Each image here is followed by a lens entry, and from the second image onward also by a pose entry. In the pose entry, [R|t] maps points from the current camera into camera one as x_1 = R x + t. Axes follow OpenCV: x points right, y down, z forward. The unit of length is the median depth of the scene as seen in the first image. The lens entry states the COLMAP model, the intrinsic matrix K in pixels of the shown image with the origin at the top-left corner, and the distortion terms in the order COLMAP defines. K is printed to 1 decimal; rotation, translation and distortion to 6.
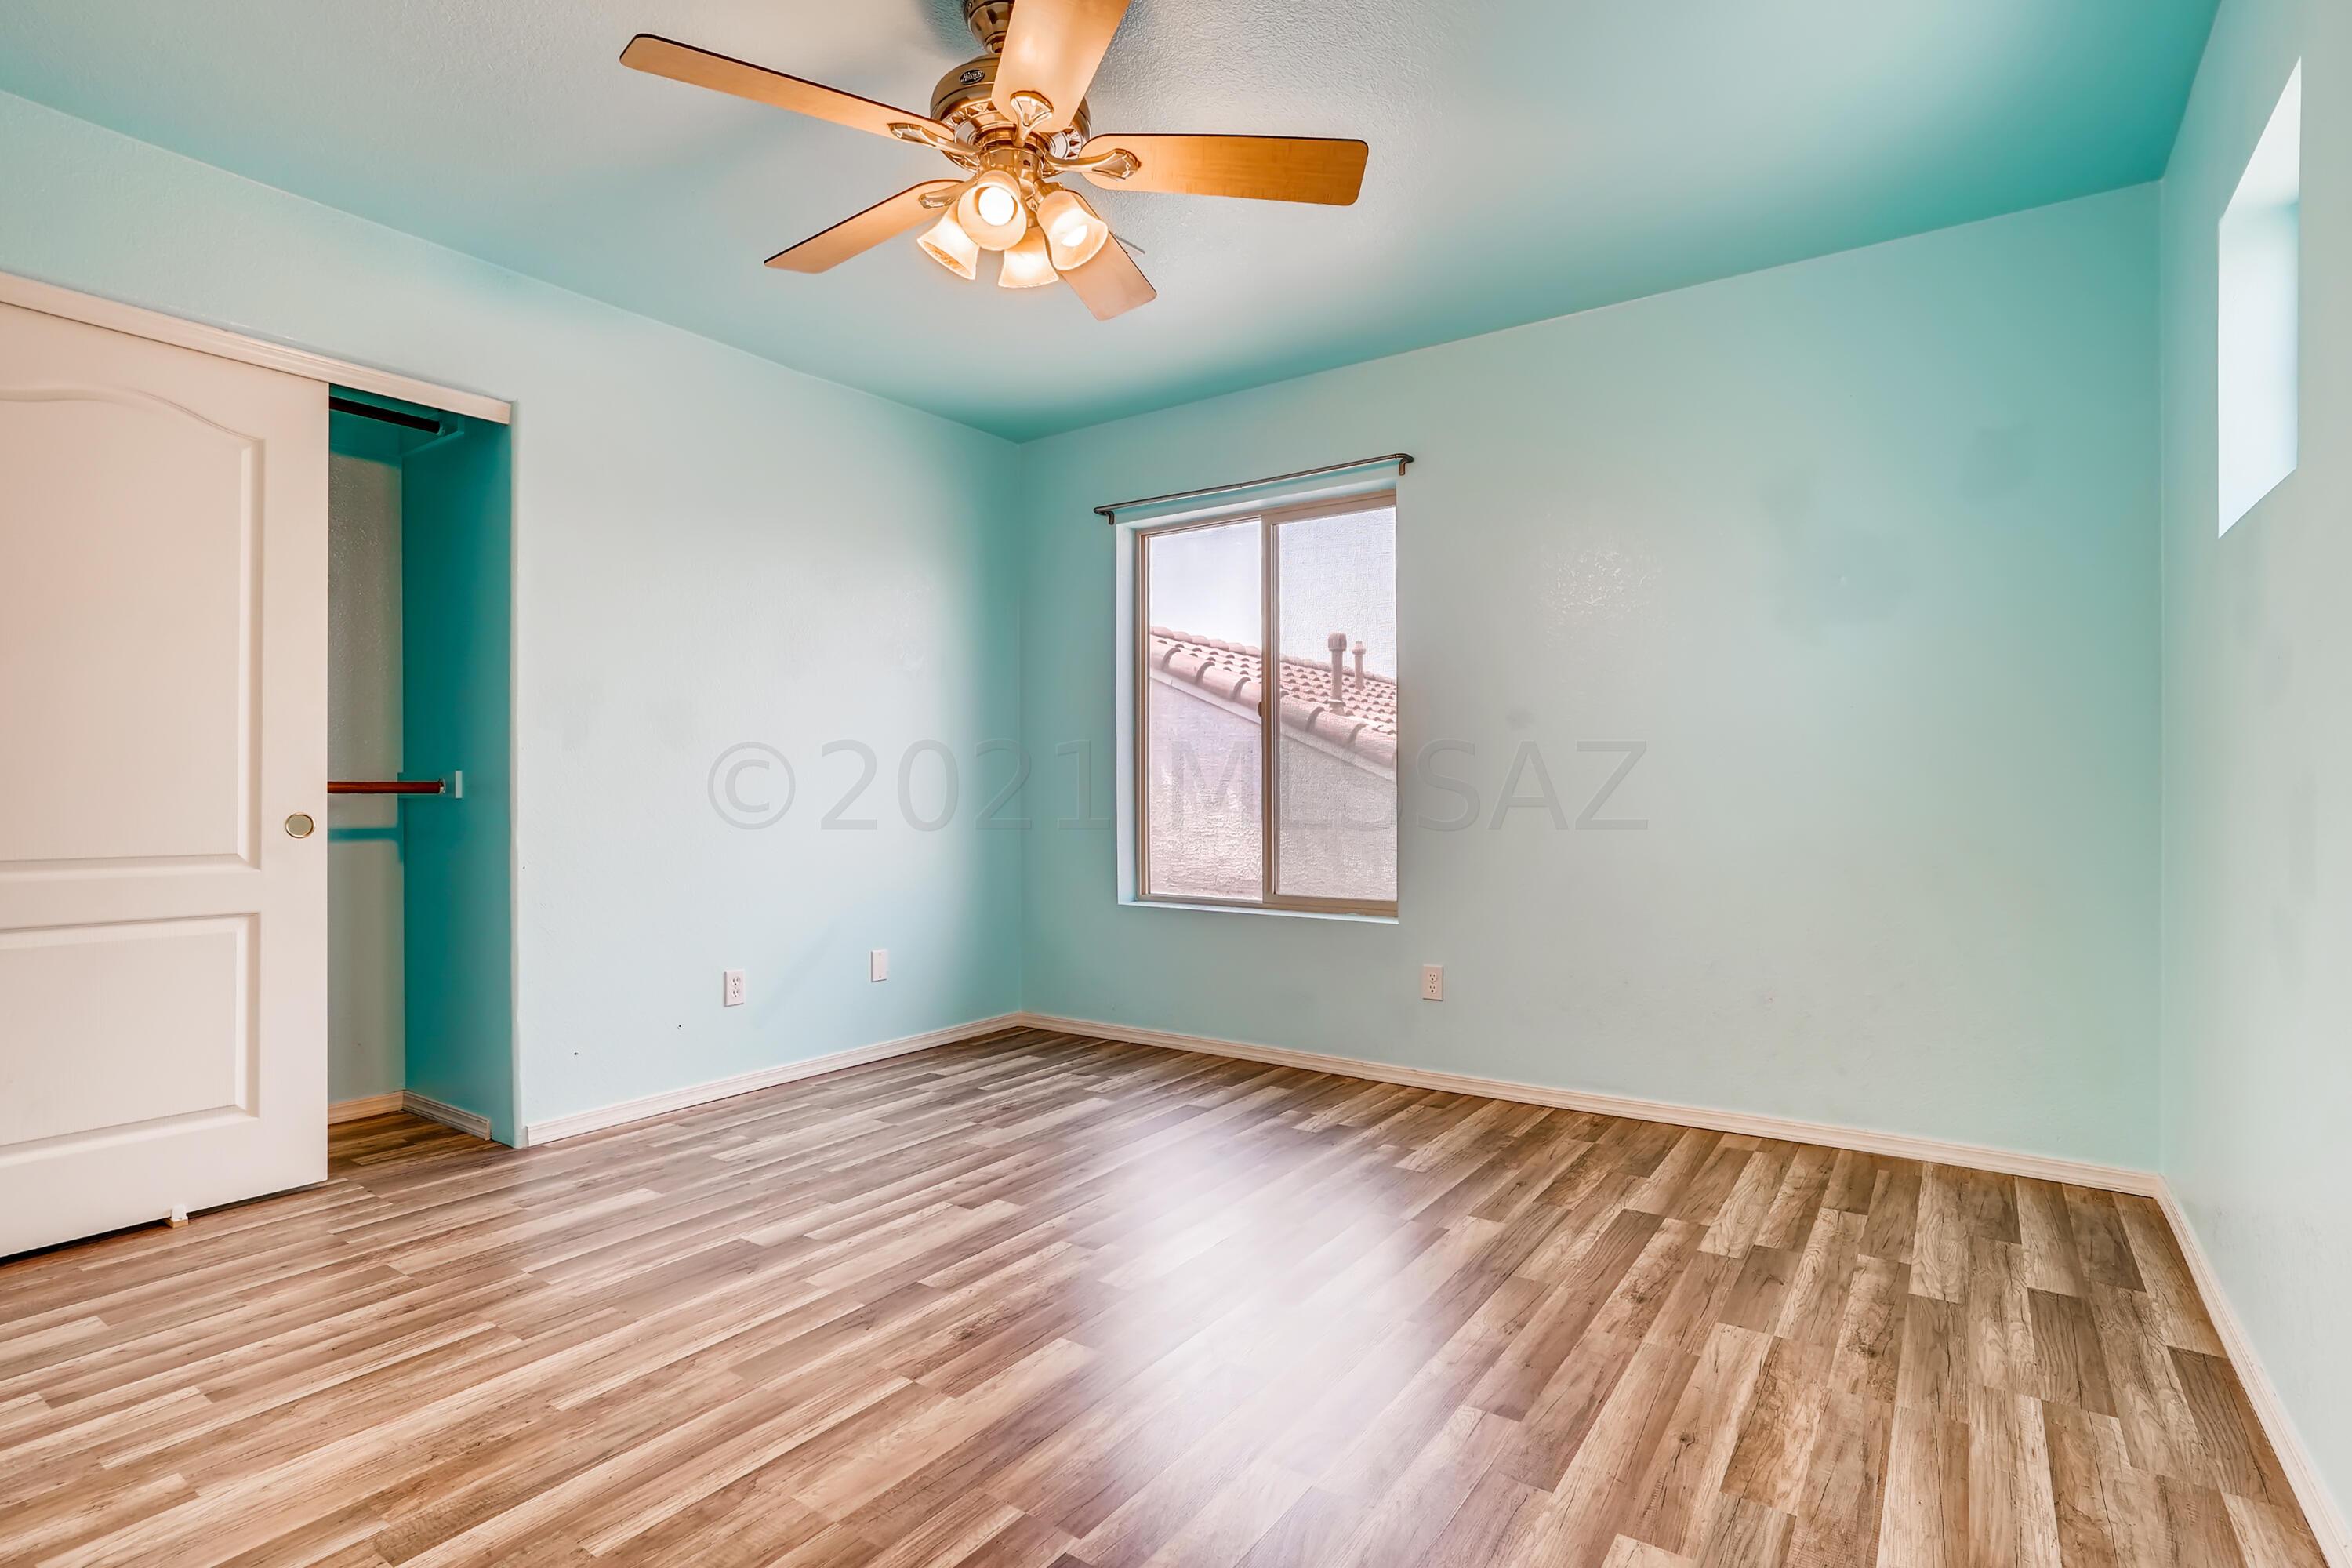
lens RADIAL K [[1151.9, 0, 1191.2], [0, 1151.9, 795.9], [0, 0, 1]] dist [-0.042133, 0.023349]
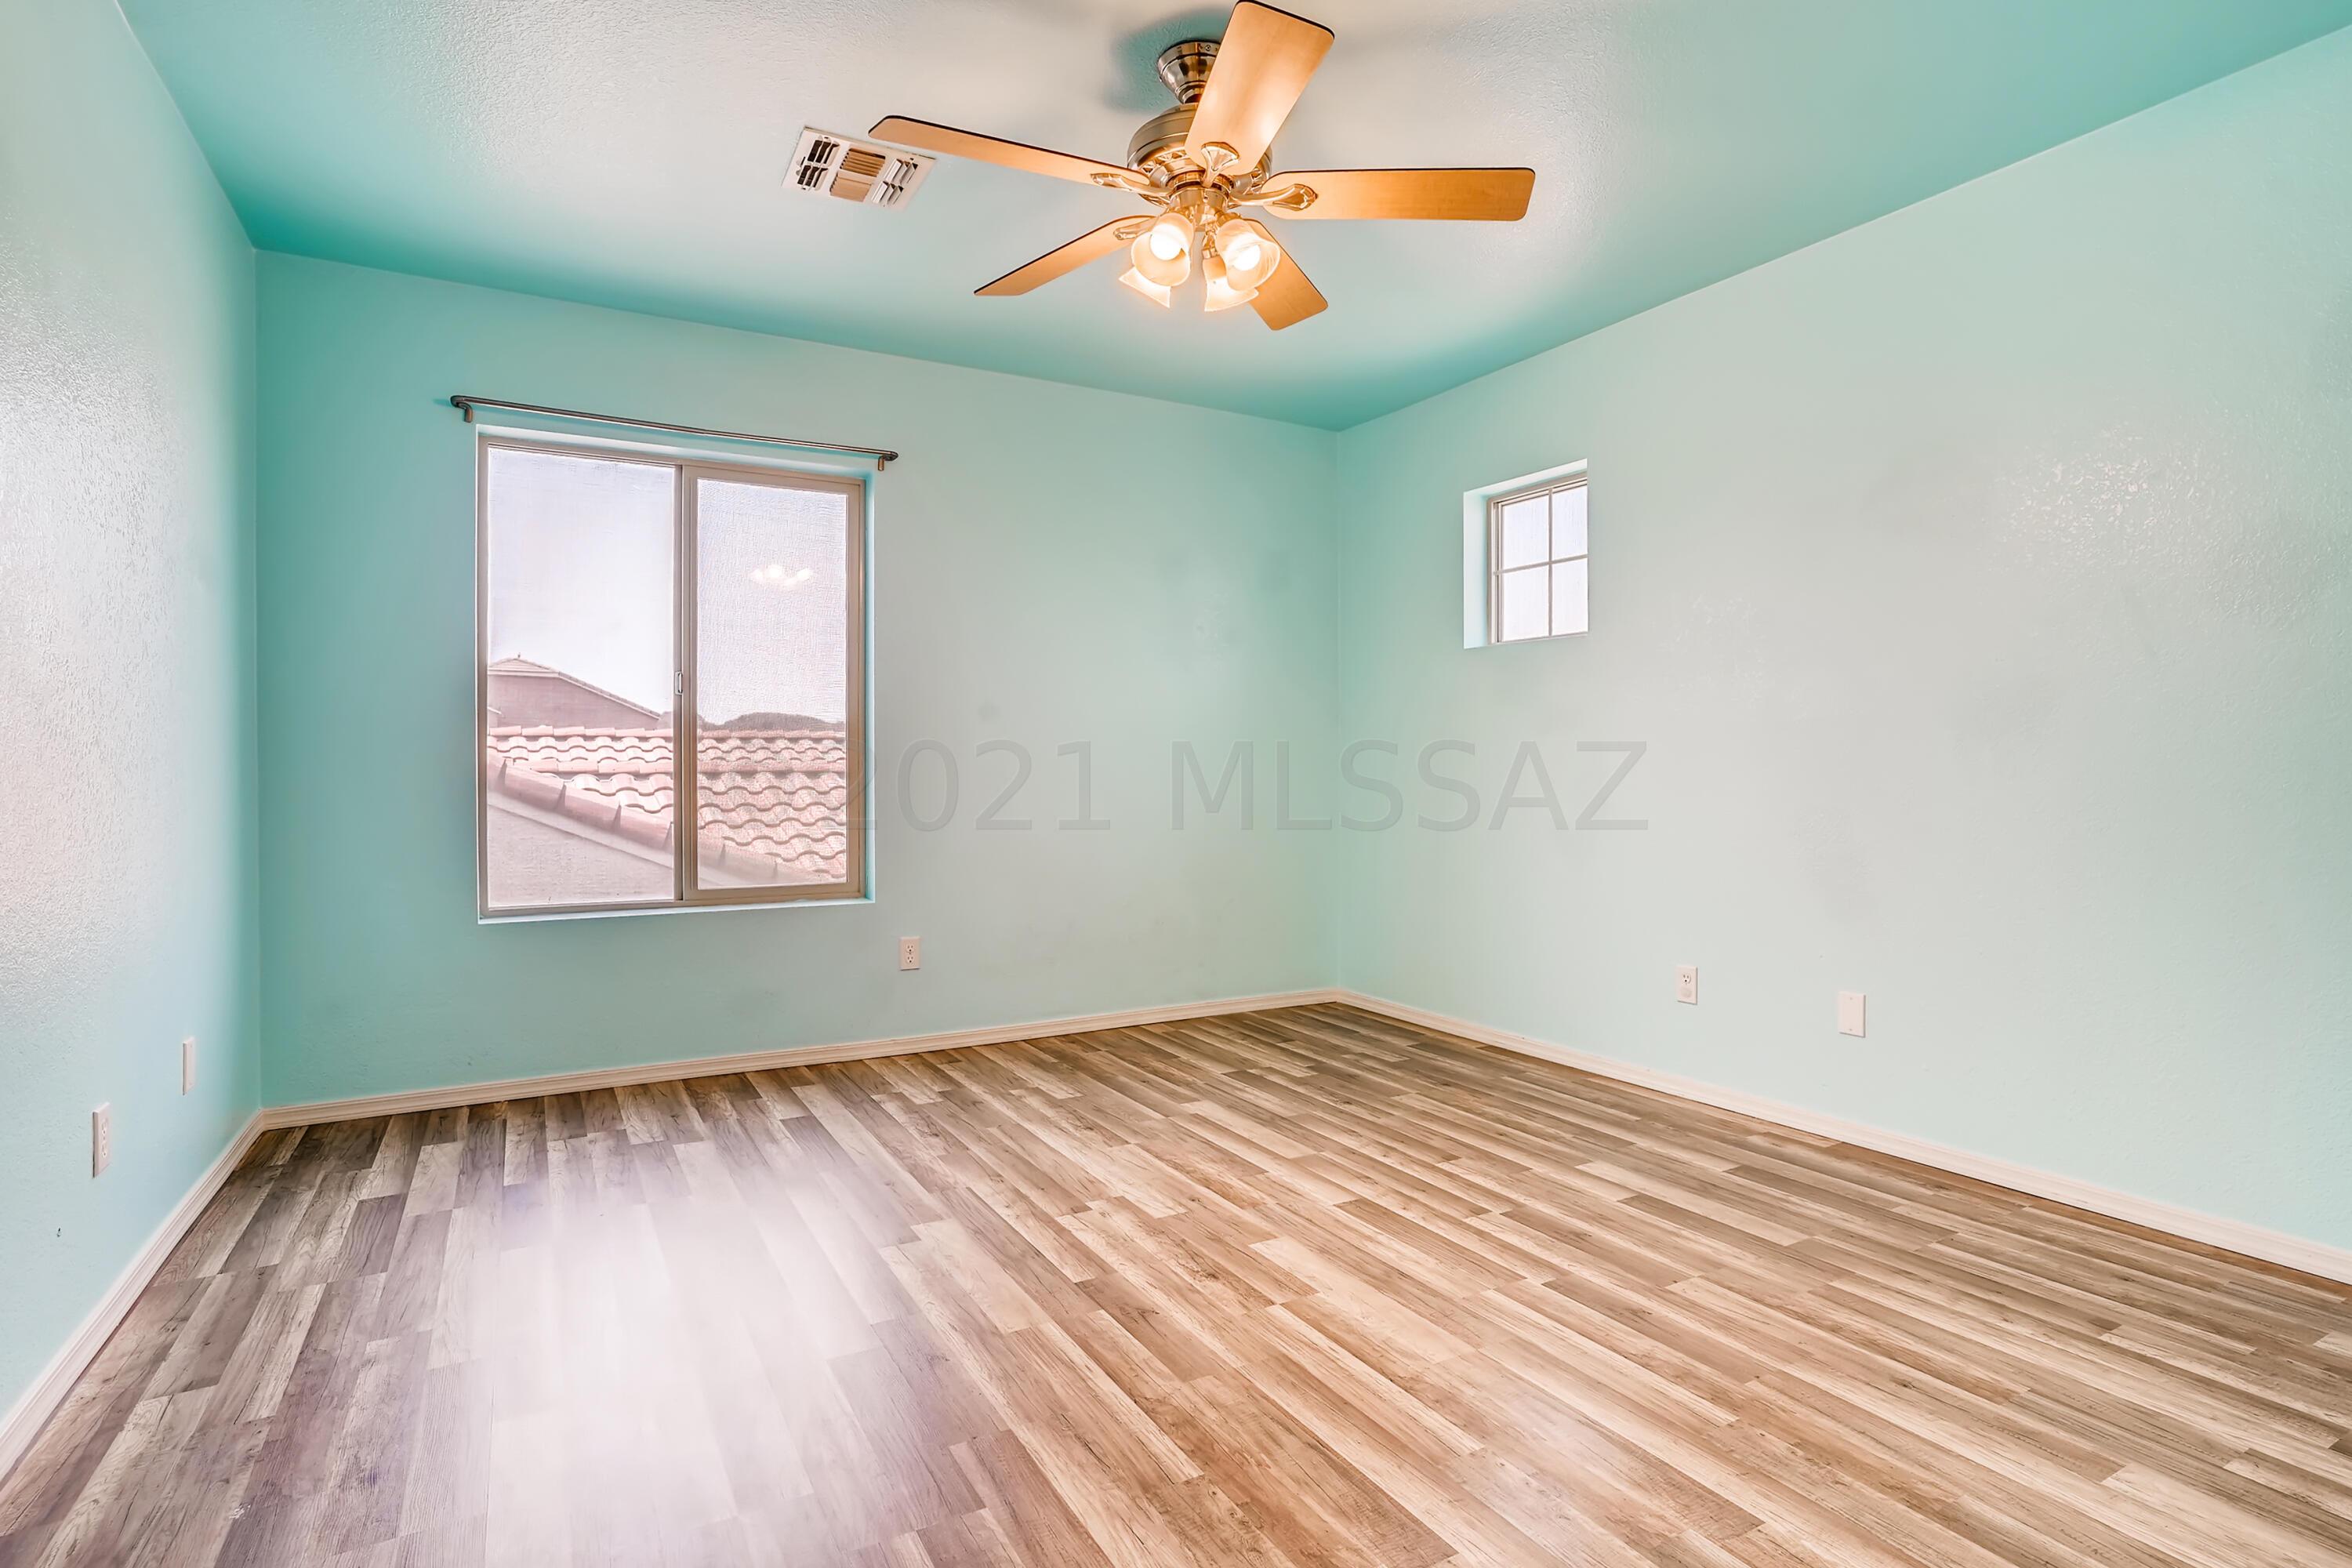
lens RADIAL K [[1163.4, 0, 1204.5], [0, 1163.4, 773.4], [0, 0, 1]] dist [-0.043576, 0.022648]
pose [[0.431995, -0.000864, 0.901876, -0.764783], [0.004657, 0.999988, -0.001273, -0.002858], [-0.901864, 0.004750, 0.431994, 0.339427]]
